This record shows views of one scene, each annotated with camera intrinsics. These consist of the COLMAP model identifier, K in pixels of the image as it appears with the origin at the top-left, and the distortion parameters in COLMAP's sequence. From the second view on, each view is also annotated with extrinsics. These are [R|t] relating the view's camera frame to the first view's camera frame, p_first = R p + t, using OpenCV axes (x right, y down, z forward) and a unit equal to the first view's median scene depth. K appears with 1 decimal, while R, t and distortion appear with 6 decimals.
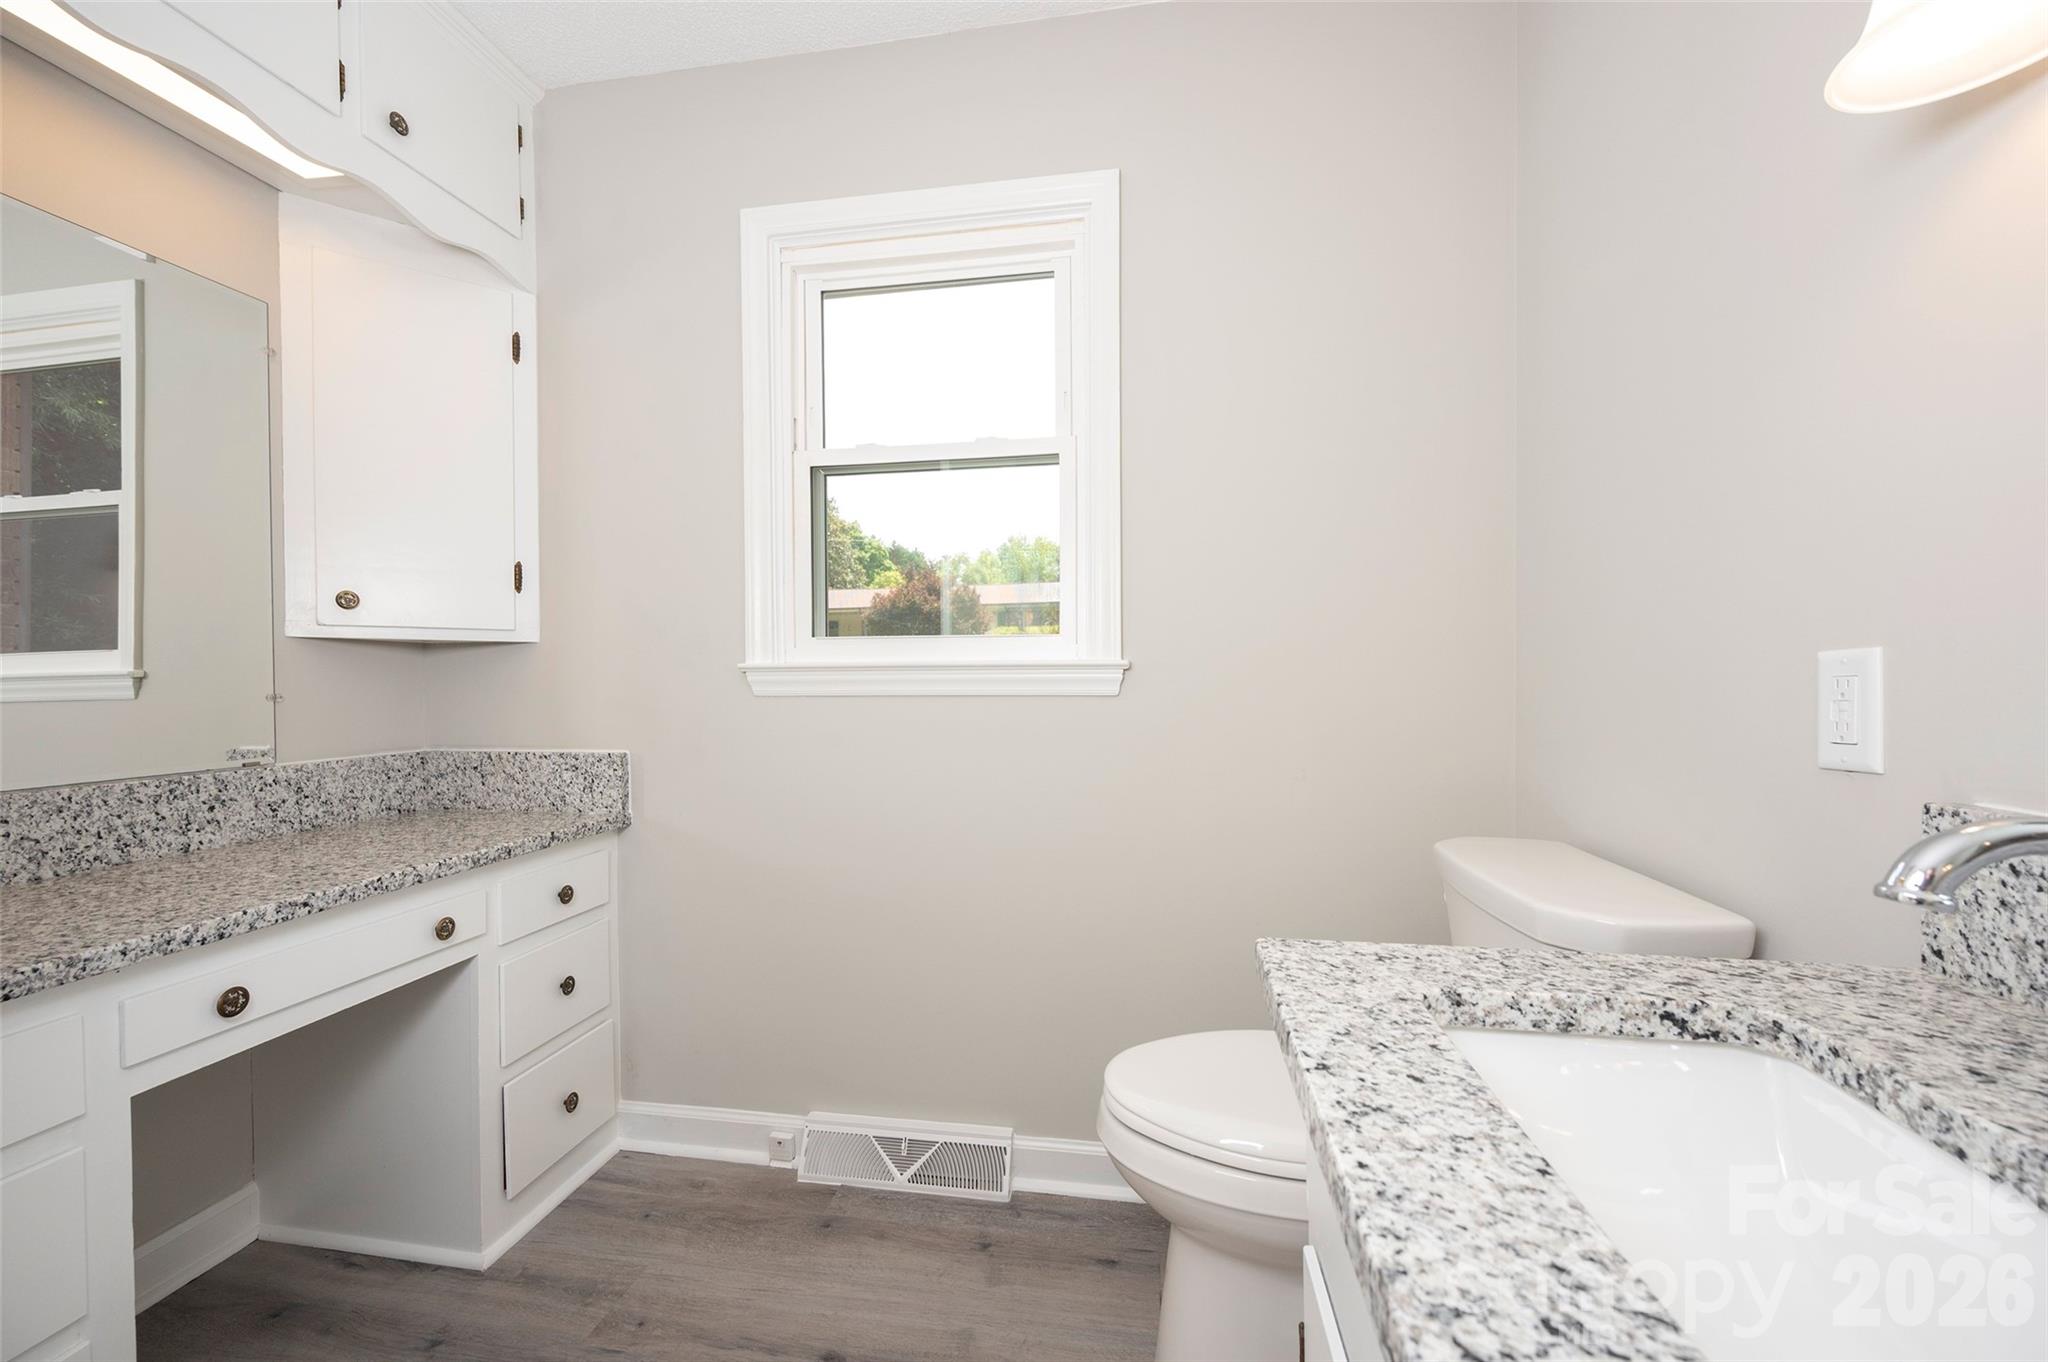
lens RADIAL K [[794.6, 0, 1020.6], [0, 794.6, 678.6], [0, 0, 1]] dist [-0.001348, -0.000105]
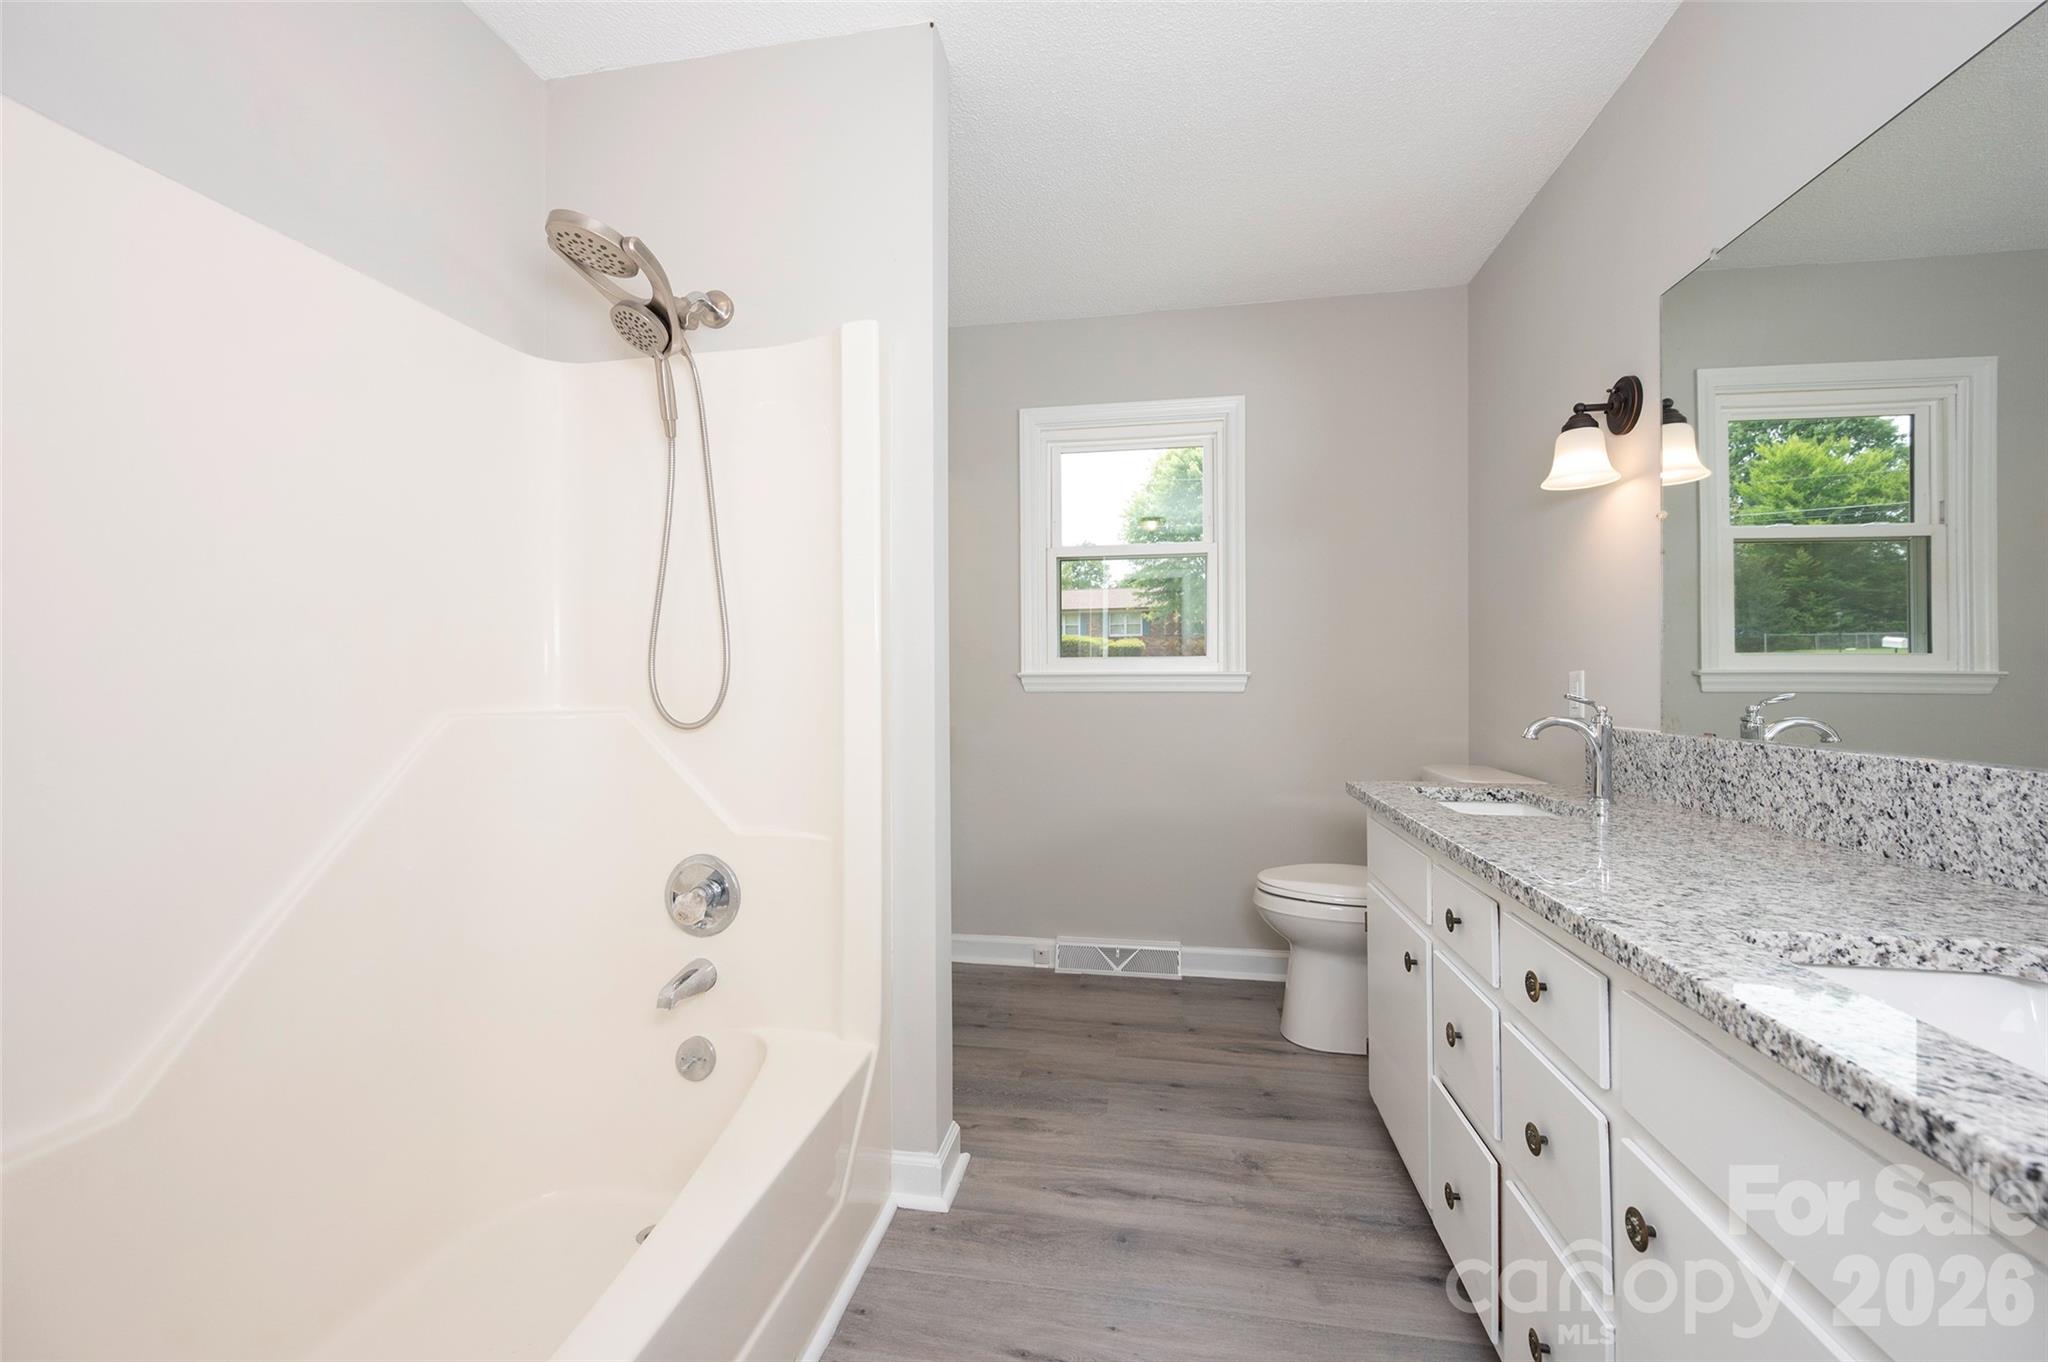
lens RADIAL K [[794.6, 0, 1026.1], [0, 794.6, 683.0], [0, 0, 1]] dist [-0.001348, -0.000105]
pose [[0.999906, 0.001595, -0.013643, -0.471309], [-0.001621, 0.999997, -0.001888, 0.008958], [0.013640, 0.001910, 0.999905, -1.068022]]
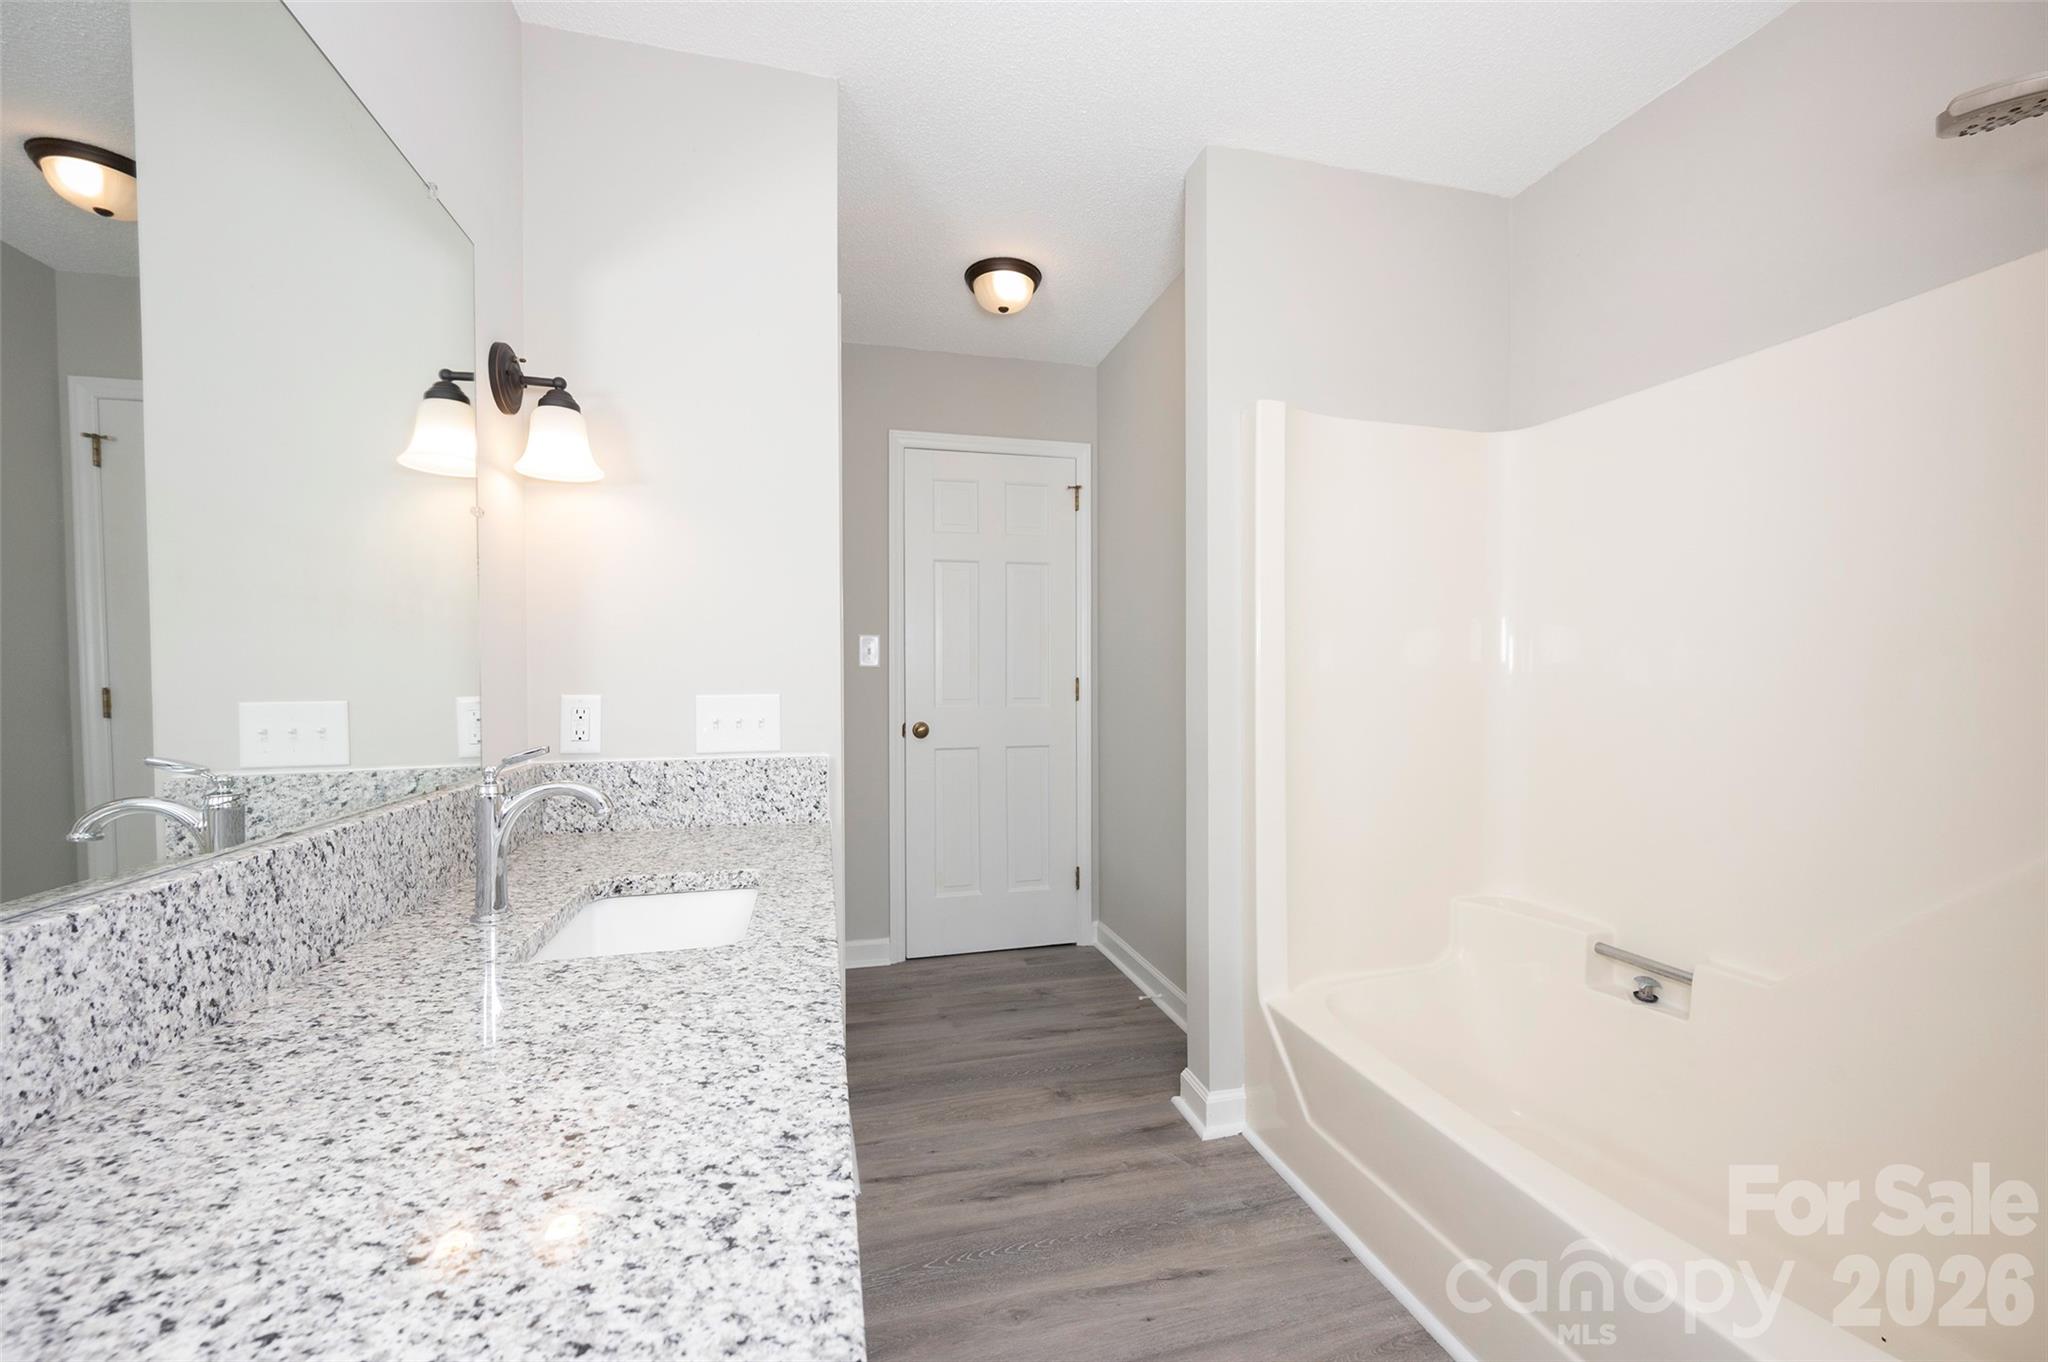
lens RADIAL K [[794.6, 0, 1035.8], [0, 794.6, 676.9], [0, 0, 1]] dist [-0.001348, -0.000105]
pose [[-0.910455, 0.015150, -0.413331, 0.101750], [0.014630, 0.999883, 0.004423, -0.039253], [0.413349, -0.002020, -0.910570, 0.290190]]
